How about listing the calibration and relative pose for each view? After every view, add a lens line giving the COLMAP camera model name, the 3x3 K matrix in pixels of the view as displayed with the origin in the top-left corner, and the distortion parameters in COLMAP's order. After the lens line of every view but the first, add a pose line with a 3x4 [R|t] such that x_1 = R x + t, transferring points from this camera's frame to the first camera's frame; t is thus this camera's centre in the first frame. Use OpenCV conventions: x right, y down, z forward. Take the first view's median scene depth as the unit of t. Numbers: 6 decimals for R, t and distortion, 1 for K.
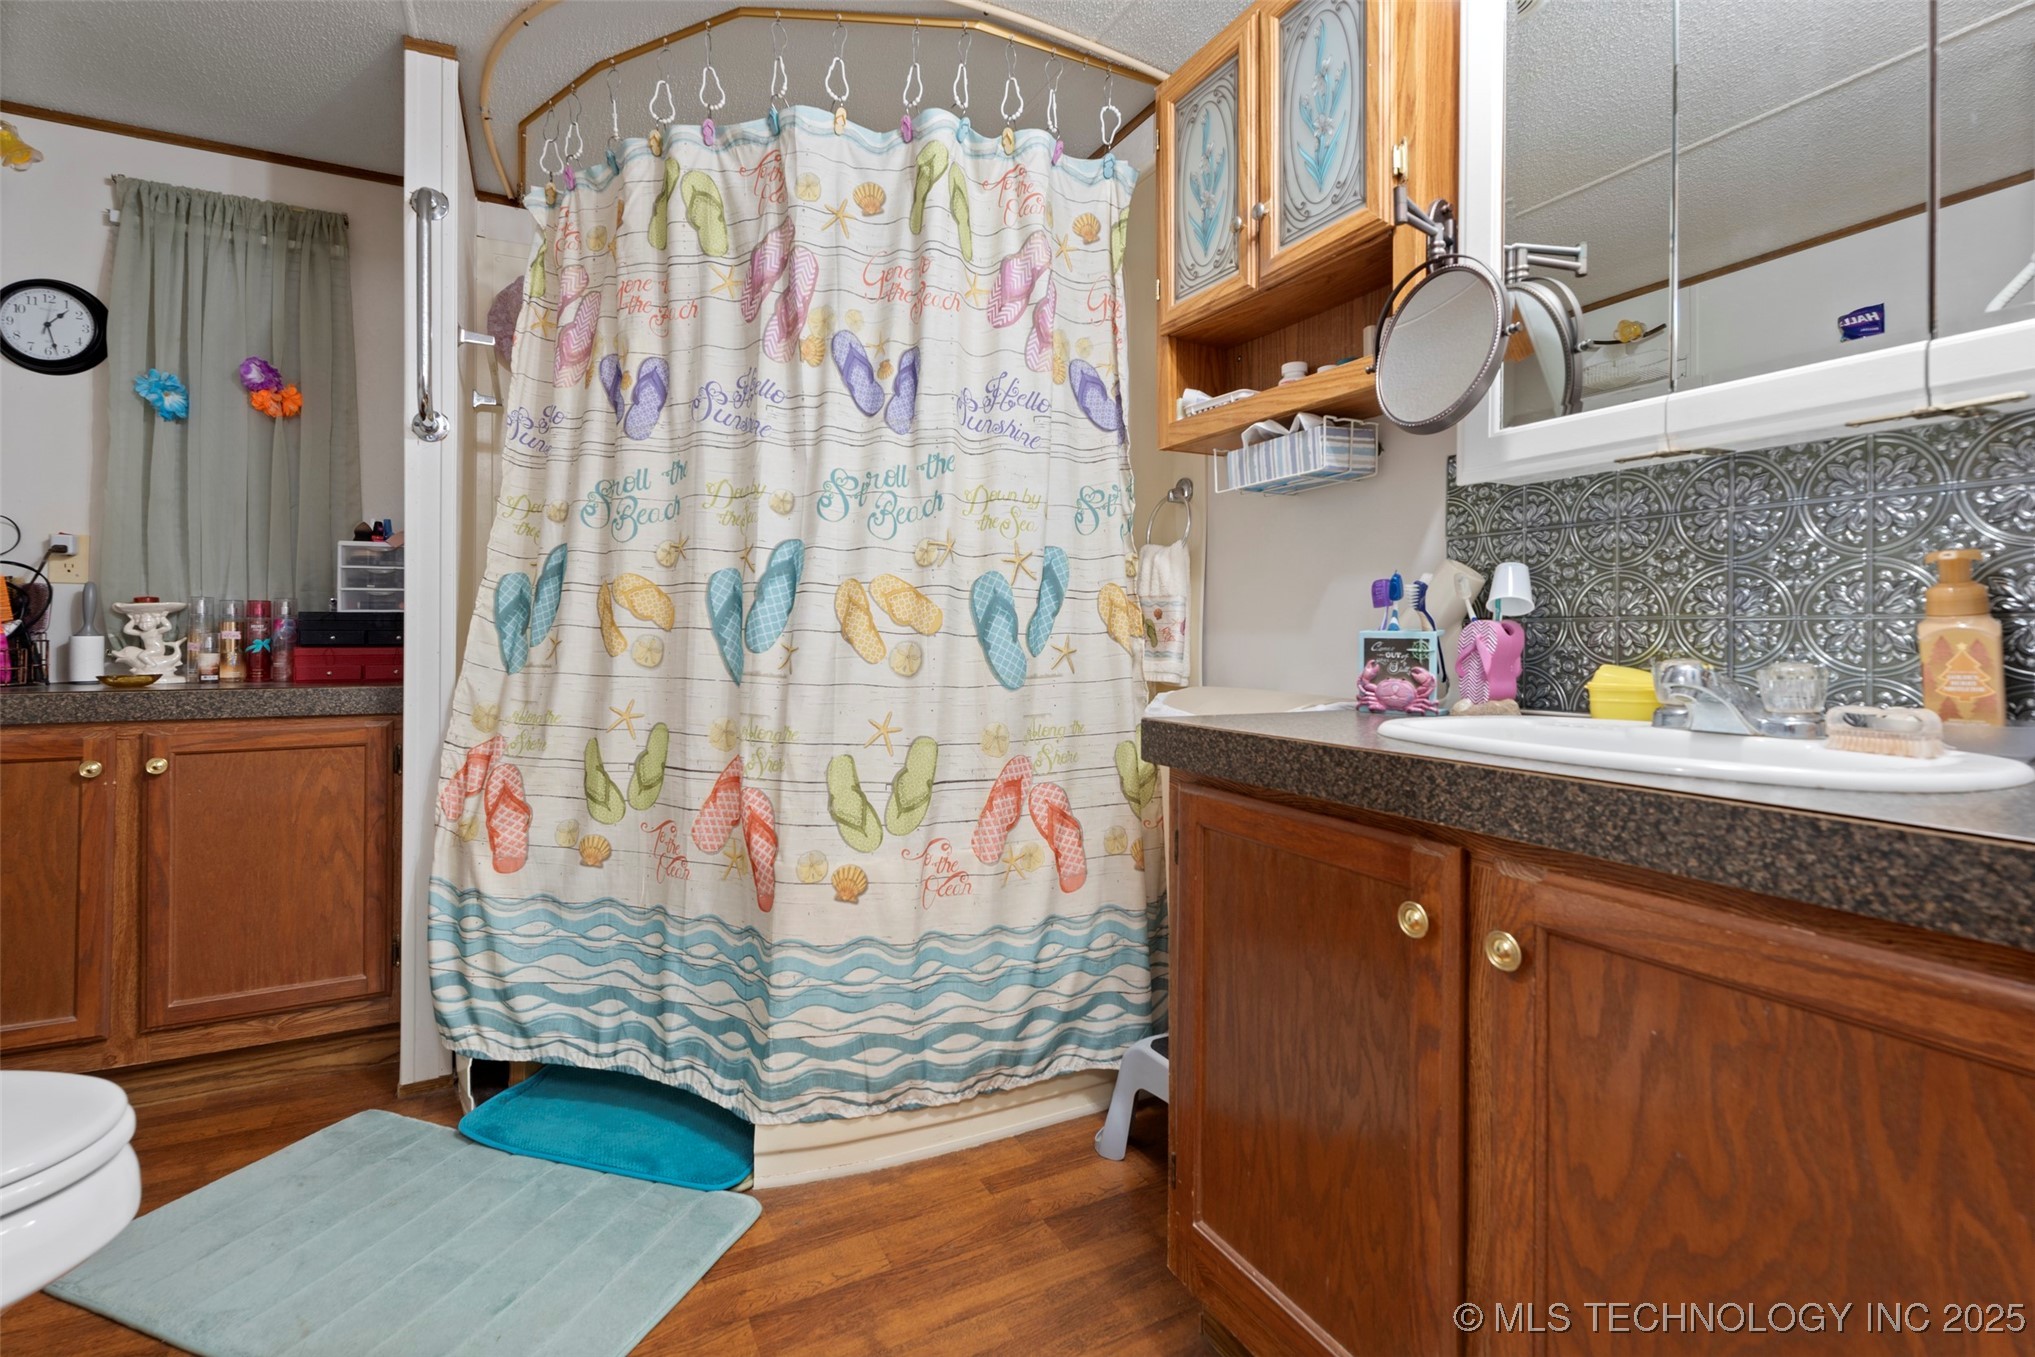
lens RADIAL K [[917.6, 0, 1020.7], [0, 917.6, 637.8], [0, 0, 1]] dist [0.007564, 0.000228]
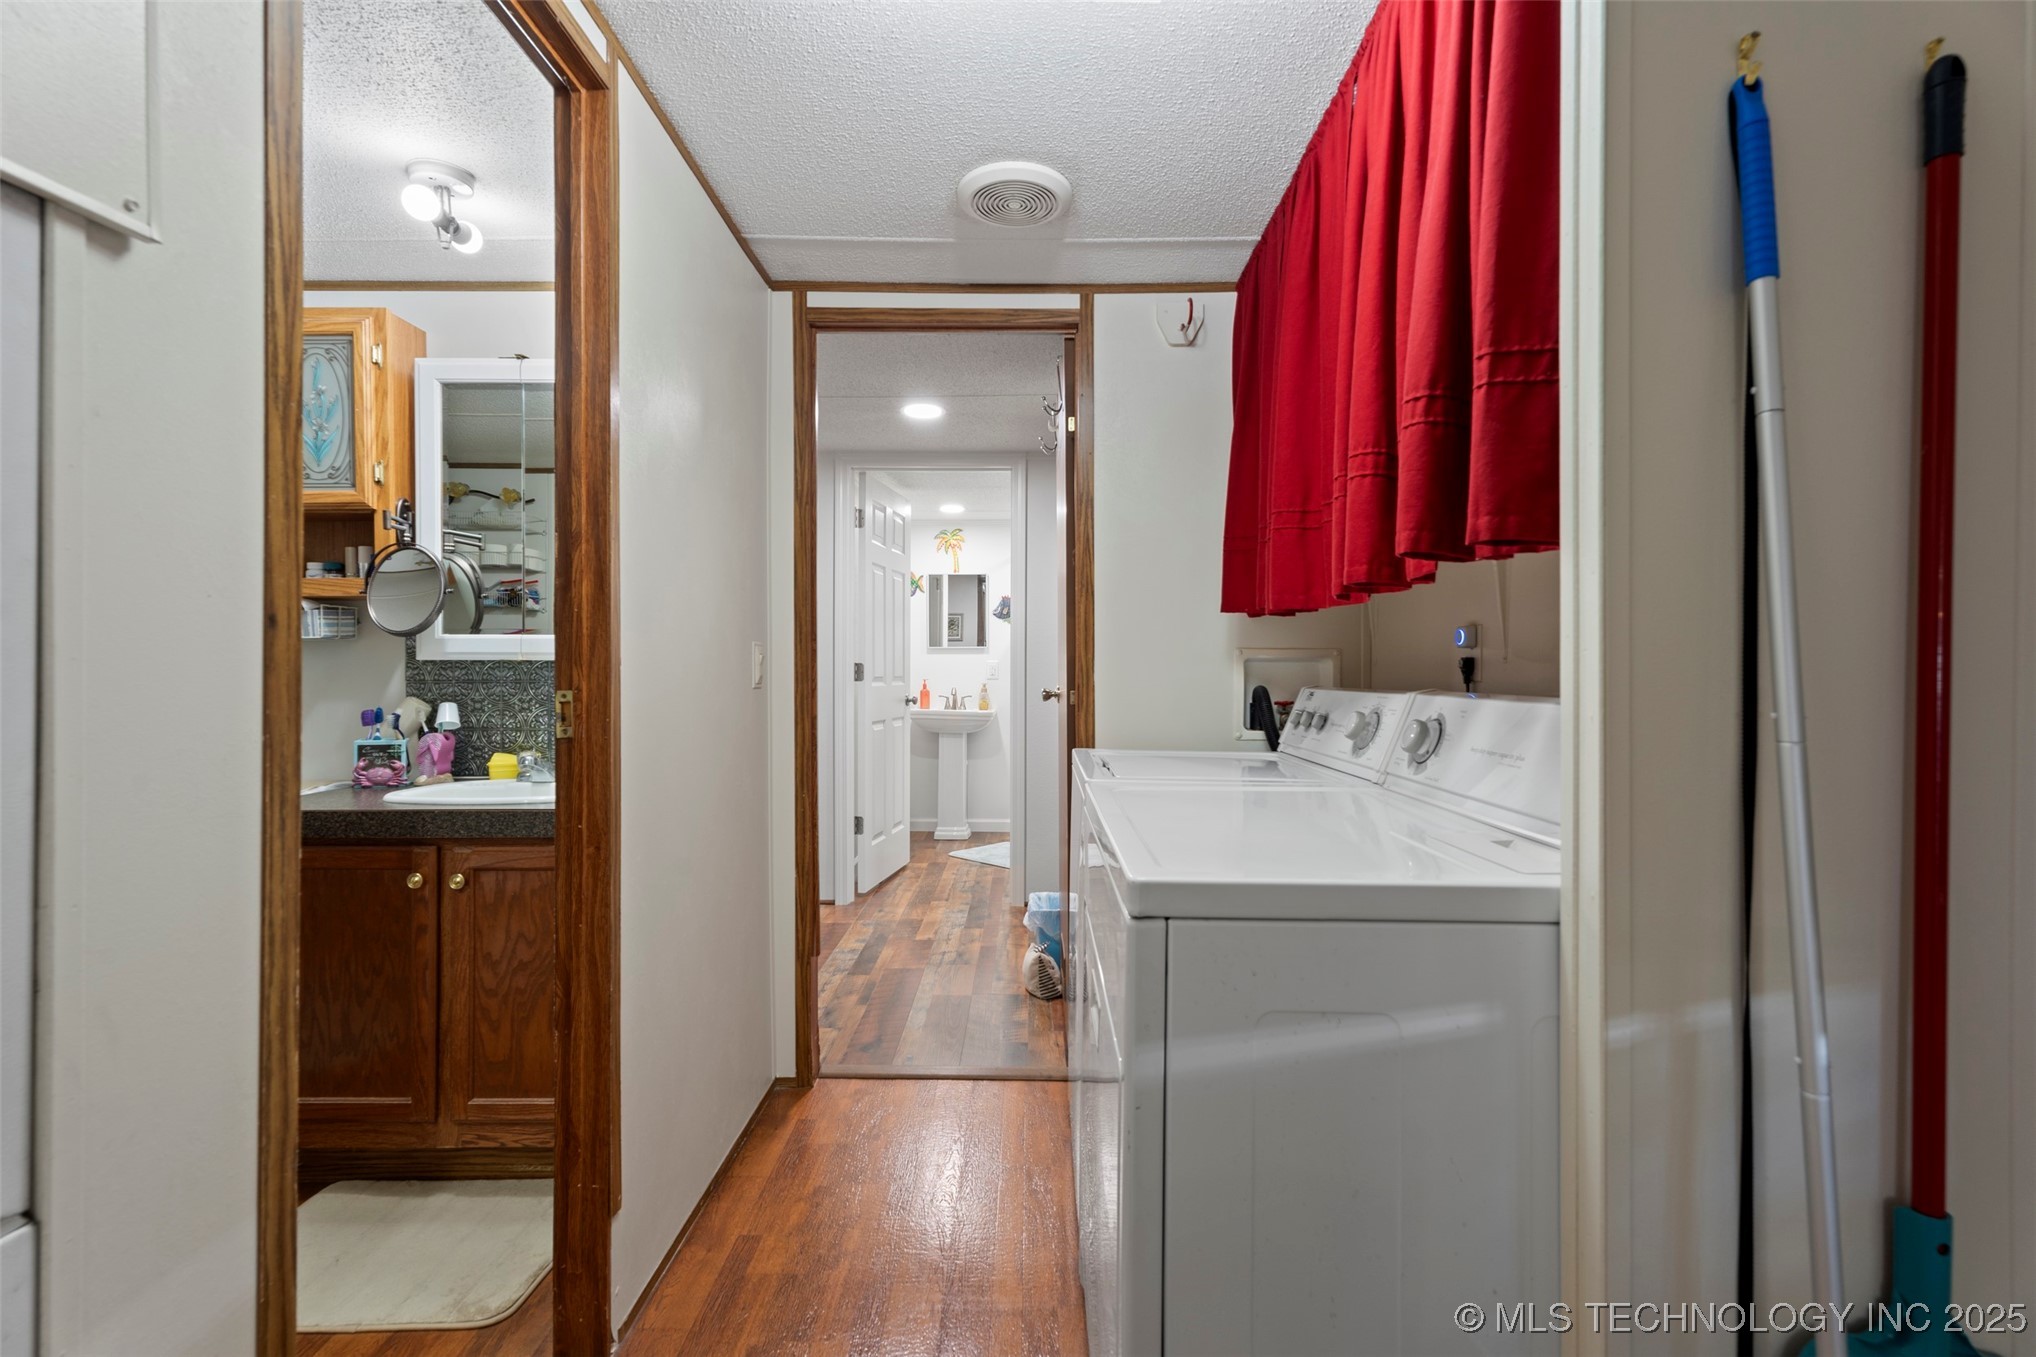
lens RADIAL K [[881.1, 0, 1023.4], [0, 881.1, 671.8], [0, 0, 1]] dist [0.002136, 0.000287]
pose [[0.451462, -0.006384, 0.892267, -0.570844], [0.005761, 0.999974, 0.004240, -0.146403], [-0.892272, 0.003226, 0.451487, -0.910557]]
